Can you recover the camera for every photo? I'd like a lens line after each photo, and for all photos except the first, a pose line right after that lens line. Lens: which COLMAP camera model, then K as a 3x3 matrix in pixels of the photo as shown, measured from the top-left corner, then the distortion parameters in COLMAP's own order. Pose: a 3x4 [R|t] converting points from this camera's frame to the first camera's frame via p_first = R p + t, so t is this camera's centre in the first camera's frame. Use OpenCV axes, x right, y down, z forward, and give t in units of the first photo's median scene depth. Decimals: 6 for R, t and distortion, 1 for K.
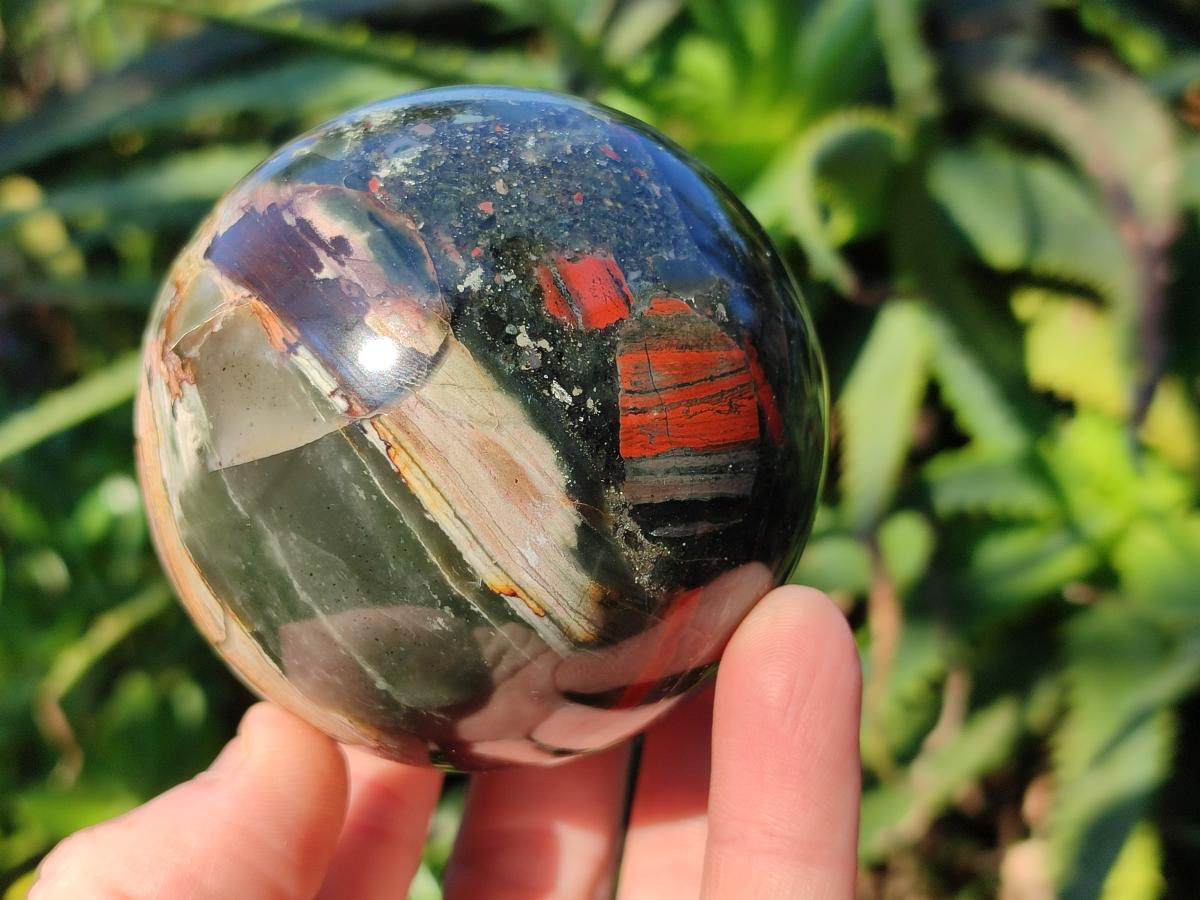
lens RADIAL K [[1793.9, 0, 600.0], [0, 1793.9, 450.0], [0, 0, 1]] dist [0.329102, -1.931584]
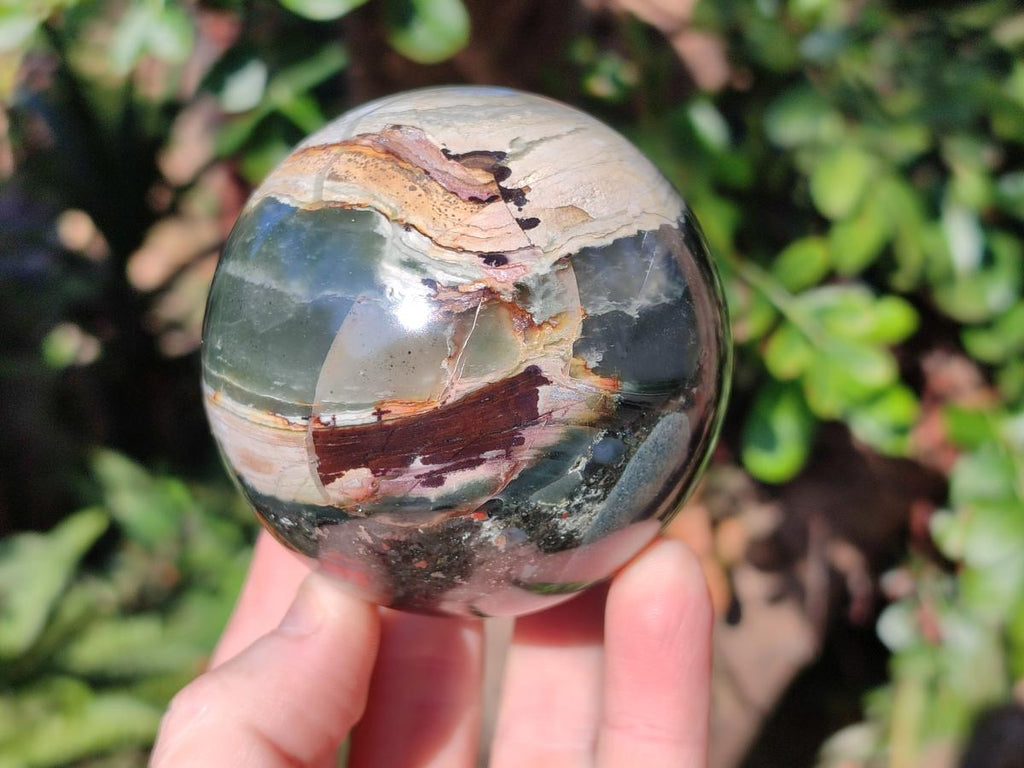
lens RADIAL K [[1530.8, 0, 512.0], [0, 1530.8, 384.0], [0, 0, 1]] dist [0.329102, -1.931584]
pose [[-0.344811, 0.640312, 0.686372, -0.975750], [-0.711305, -0.655365, 0.254050, -0.391280], [0.612495, -0.400620, 0.681434, 0.310152]]
